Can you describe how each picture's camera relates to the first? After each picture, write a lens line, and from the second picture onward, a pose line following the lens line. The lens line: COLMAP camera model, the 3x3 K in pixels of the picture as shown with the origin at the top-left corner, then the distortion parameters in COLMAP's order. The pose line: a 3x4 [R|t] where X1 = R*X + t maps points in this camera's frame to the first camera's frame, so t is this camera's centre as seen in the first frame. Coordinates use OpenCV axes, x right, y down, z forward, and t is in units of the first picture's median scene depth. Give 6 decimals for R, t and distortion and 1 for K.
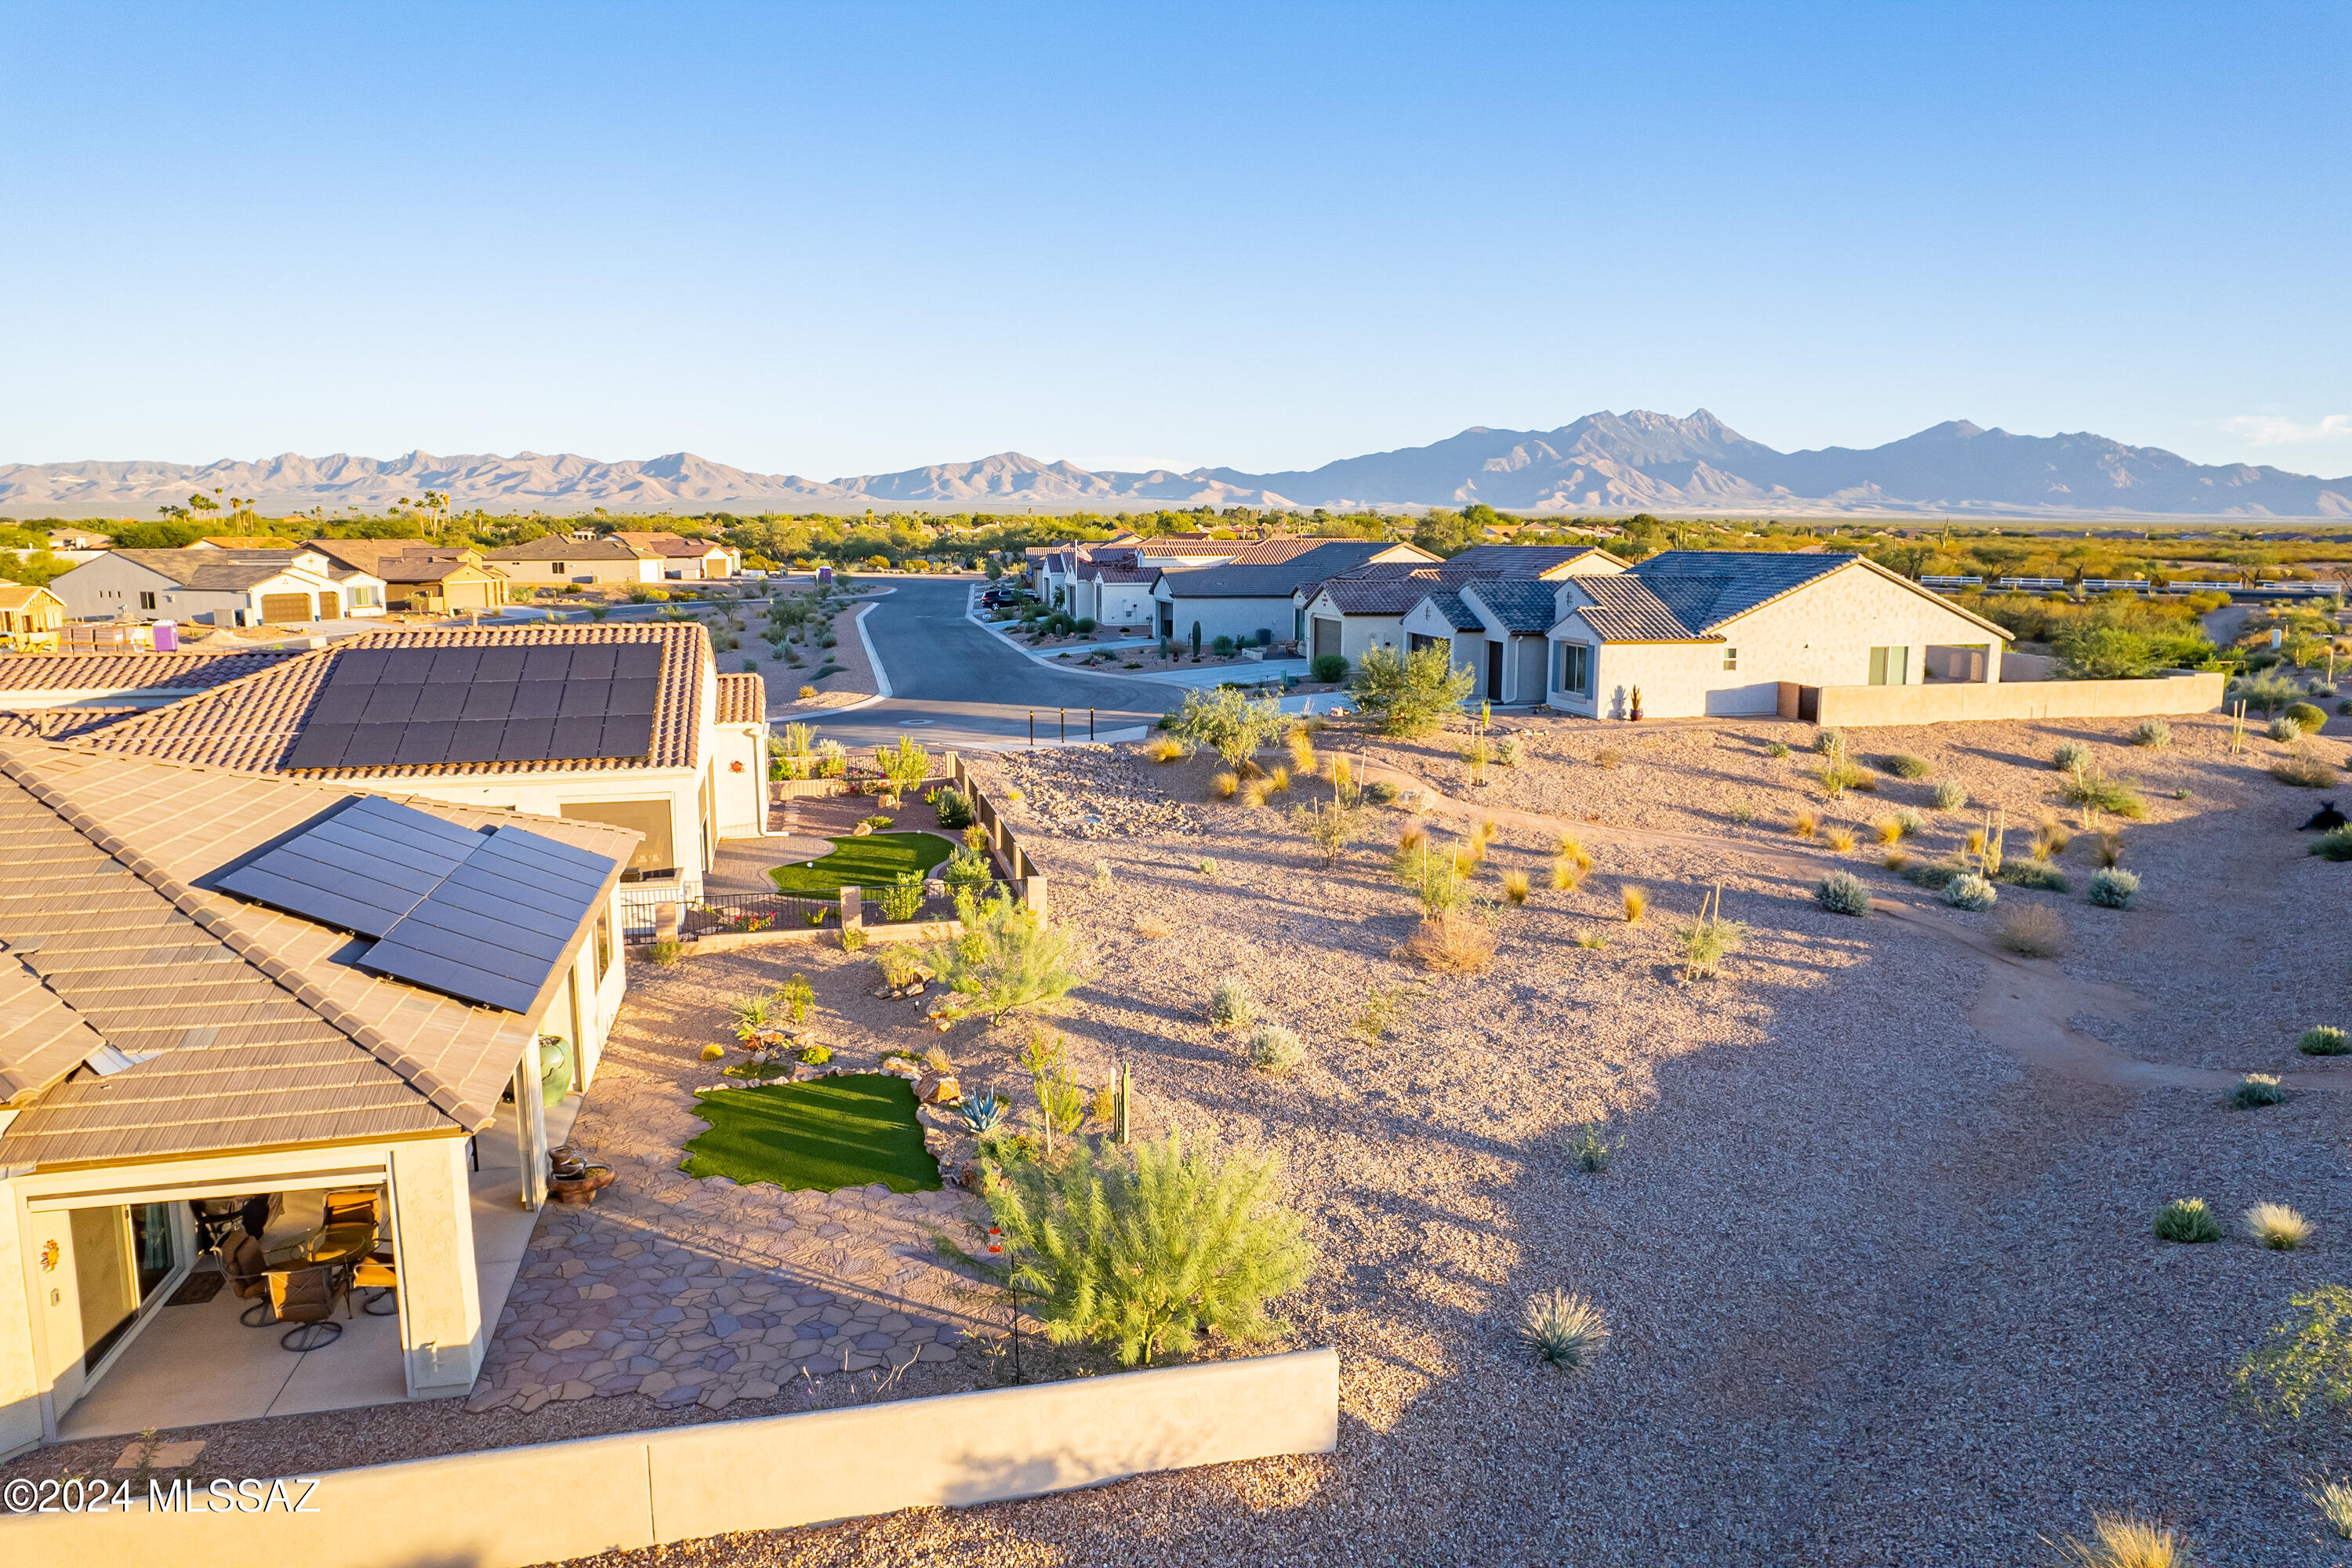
lens RADIAL K [[1496.5, 0, 1176.0], [0, 1496.5, 784.0], [0, 0, 1]] dist [-0.083405, 0.079214]
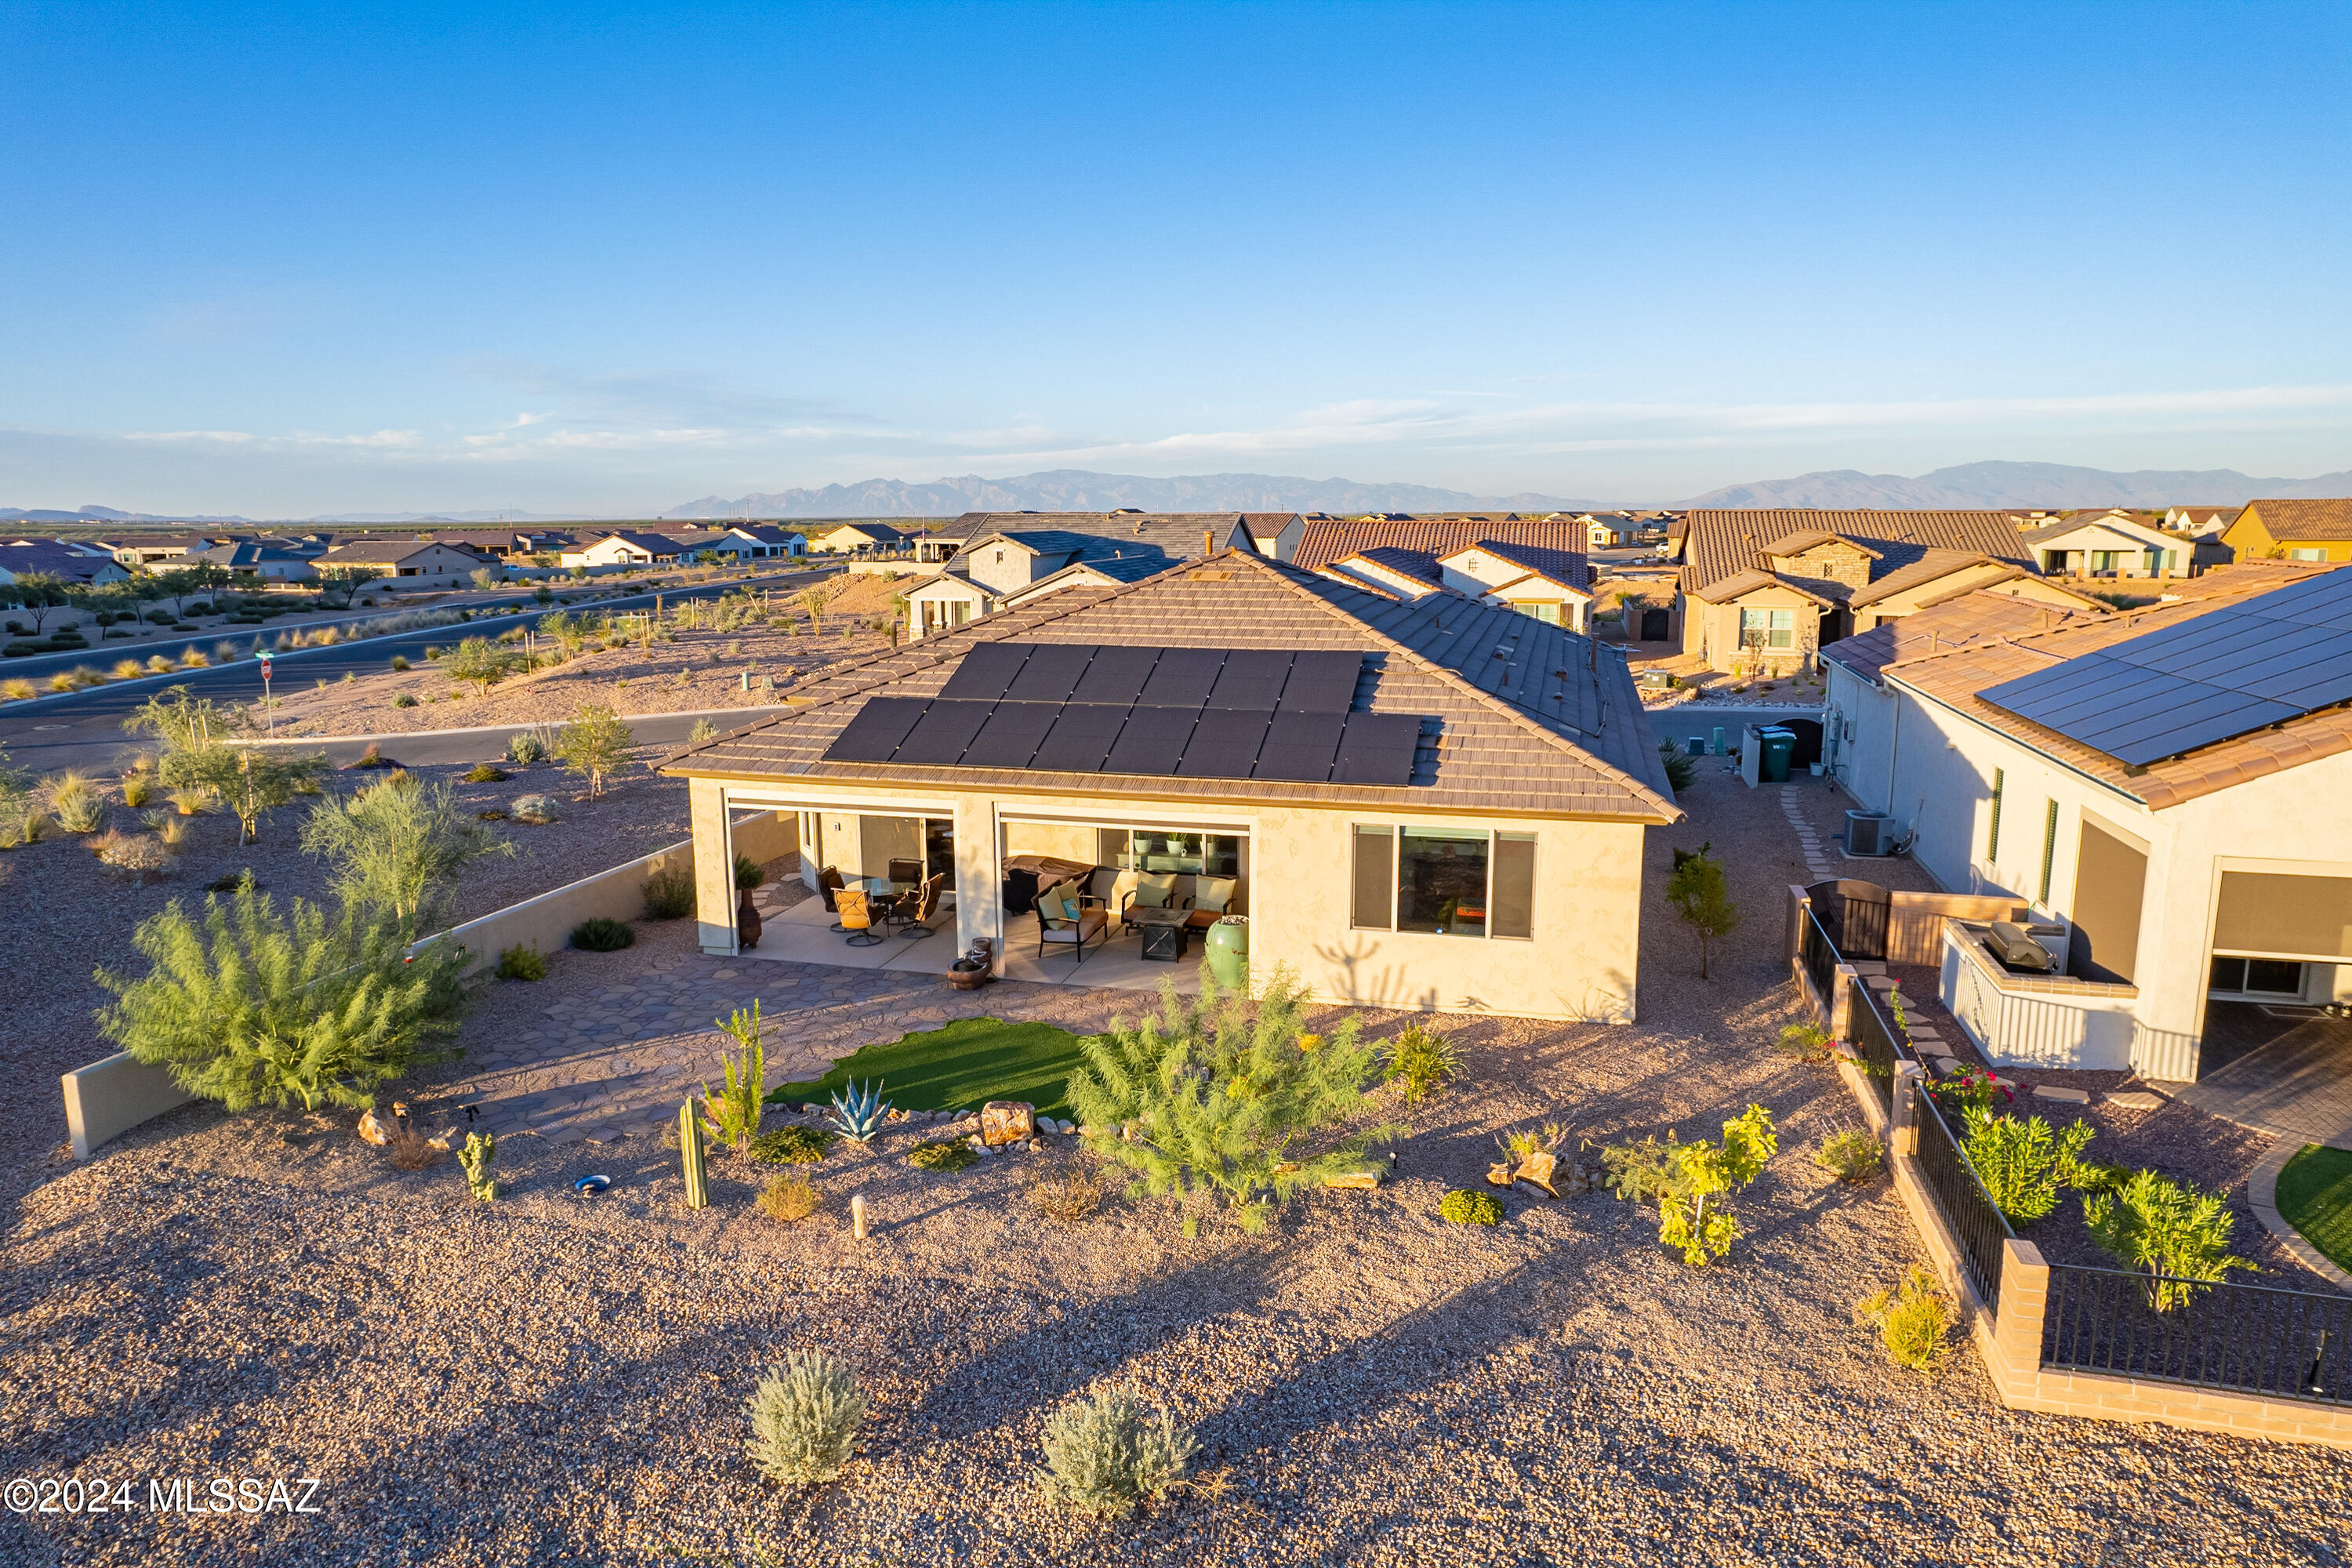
lens RADIAL K [[1496.5, 0, 1176.0], [0, 1496.5, 784.0], [0, 0, 1]] dist [-0.083405, 0.079214]
pose [[-0.473098, 0.162936, -0.865812, 0.454778], [-0.137869, 0.956949, 0.255421, -0.167636], [0.870156, 0.240207, -0.430267, 1.536131]]
